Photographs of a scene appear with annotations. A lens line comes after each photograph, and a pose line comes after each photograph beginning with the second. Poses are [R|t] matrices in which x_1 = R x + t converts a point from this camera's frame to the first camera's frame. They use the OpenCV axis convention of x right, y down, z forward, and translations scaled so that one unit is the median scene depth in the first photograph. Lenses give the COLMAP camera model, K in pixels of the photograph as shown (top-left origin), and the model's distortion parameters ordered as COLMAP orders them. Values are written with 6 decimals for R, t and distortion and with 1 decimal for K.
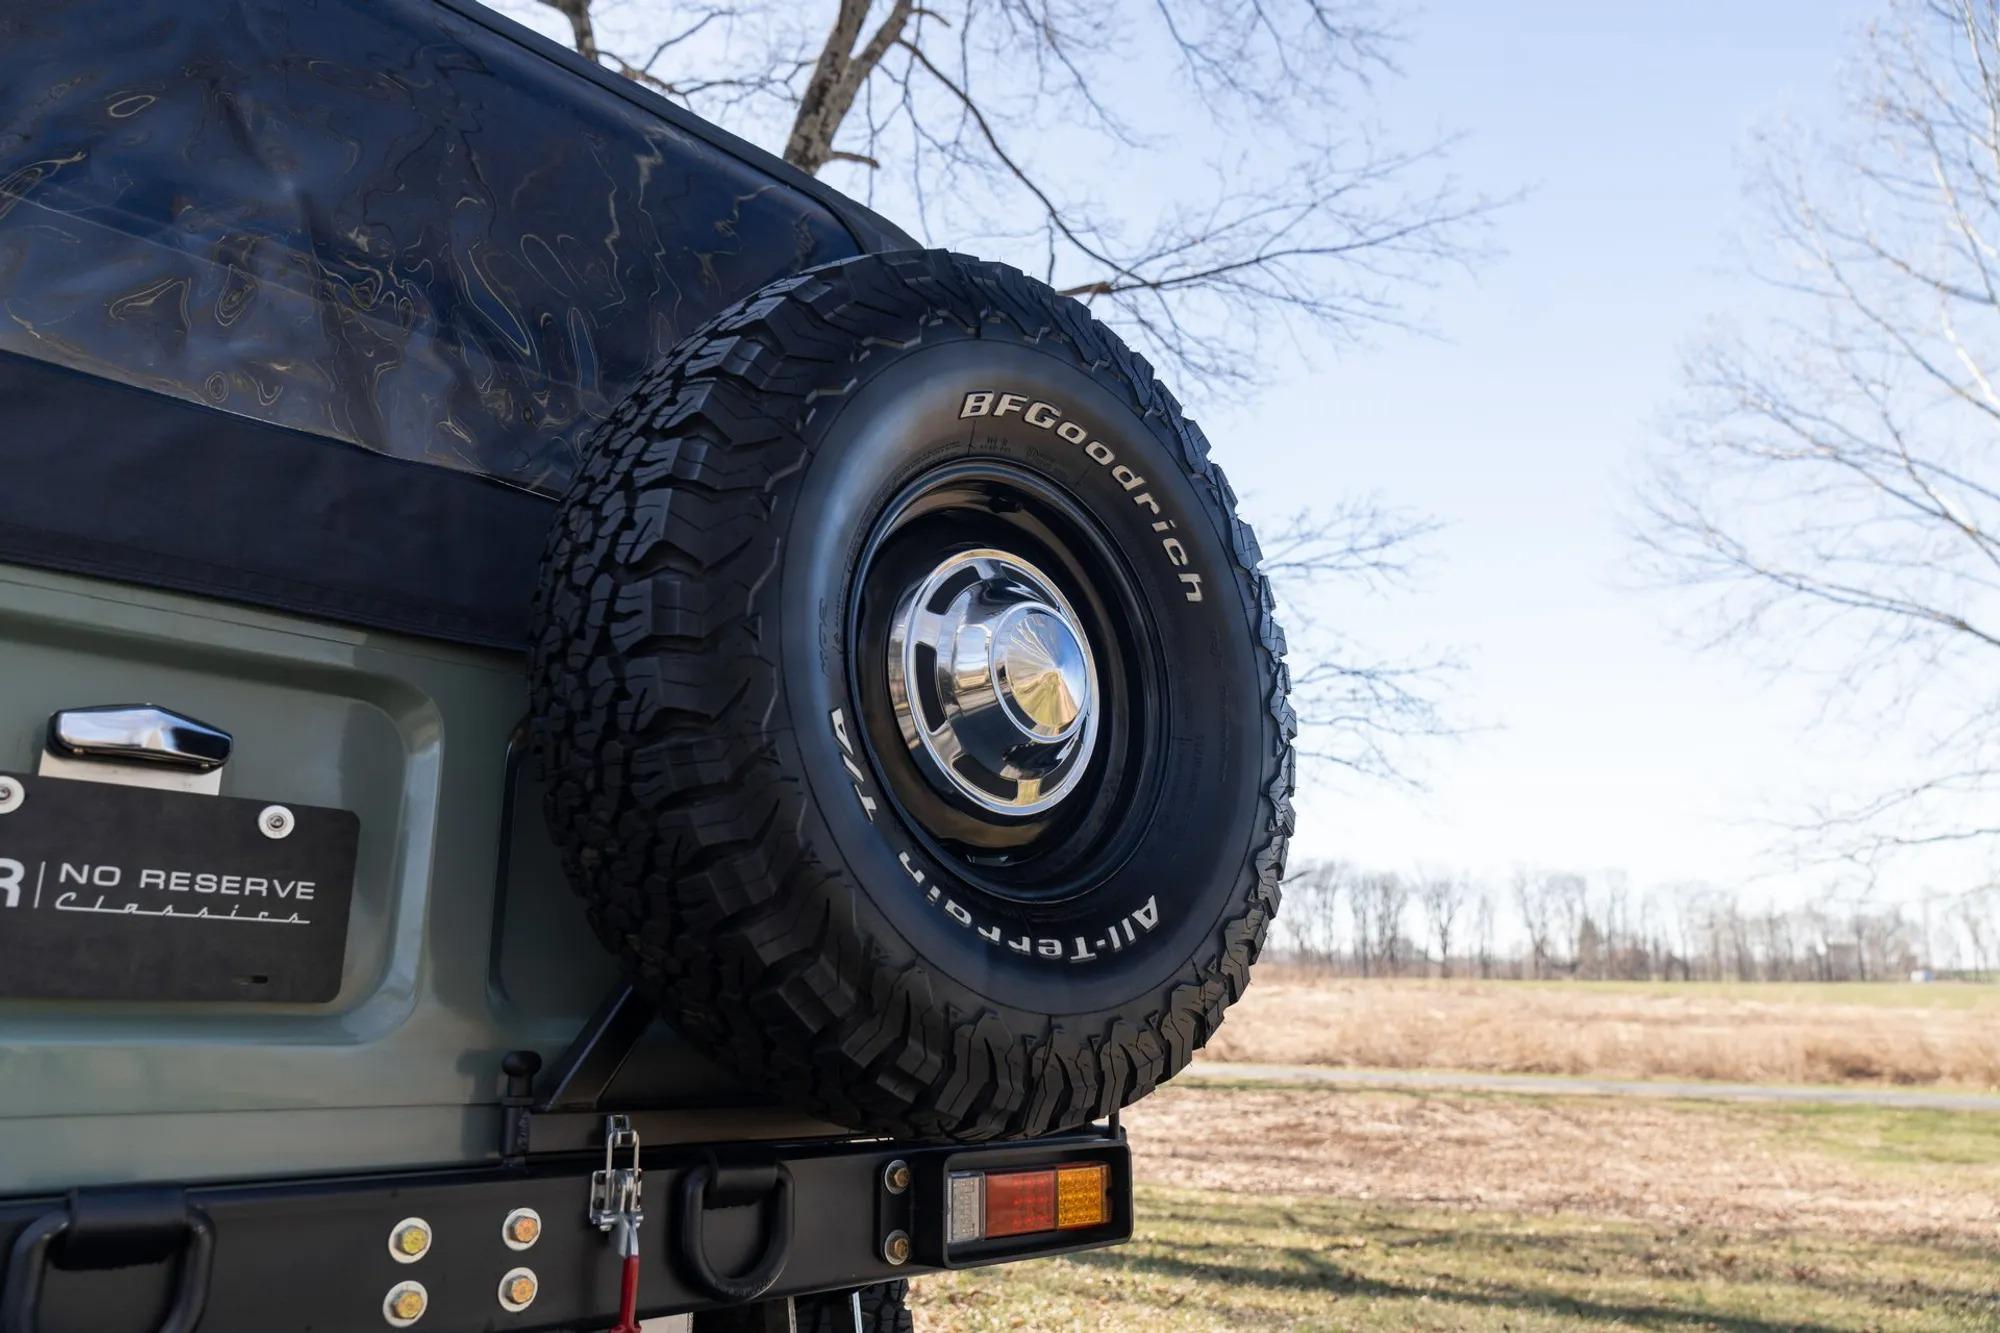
lens RADIAL K [[1318.3, 0, 991.4], [0, 1318.3, 683.3], [0, 0, 1]] dist [-0.037046, 0.010512]
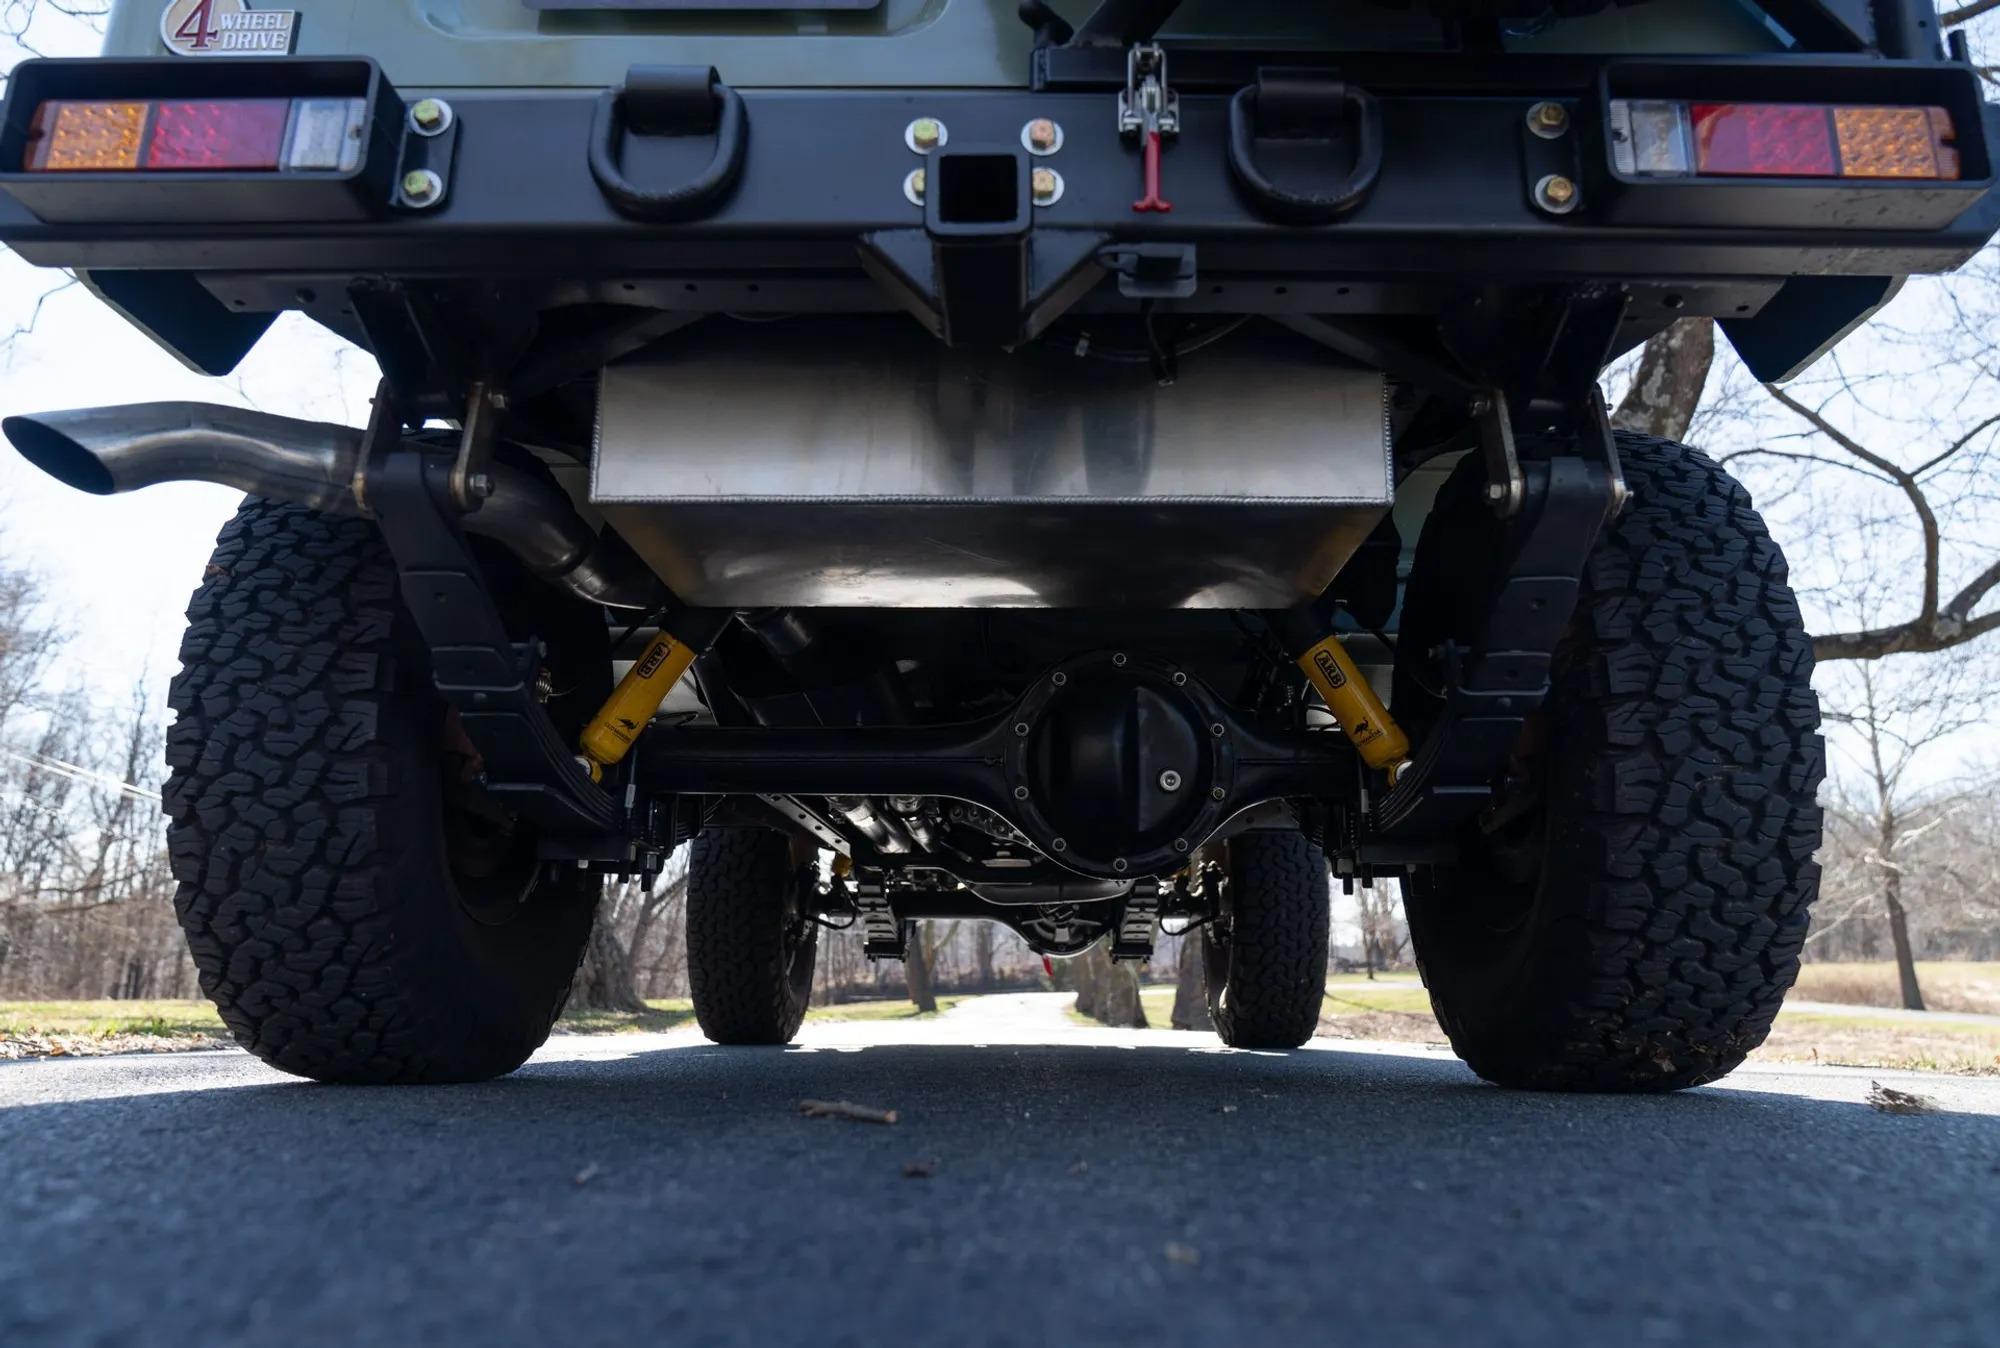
lens RADIAL K [[1347.2, 0, 1048.8], [0, 1347.2, 677.3], [0, 0, 1]] dist [-0.027302, 0.001038]
pose [[0.719018, -0.169857, -0.673915, 0.200871], [0.170279, 0.983174, -0.066129, 0.739749], [0.673809, -0.067206, 0.735843, 0.220152]]
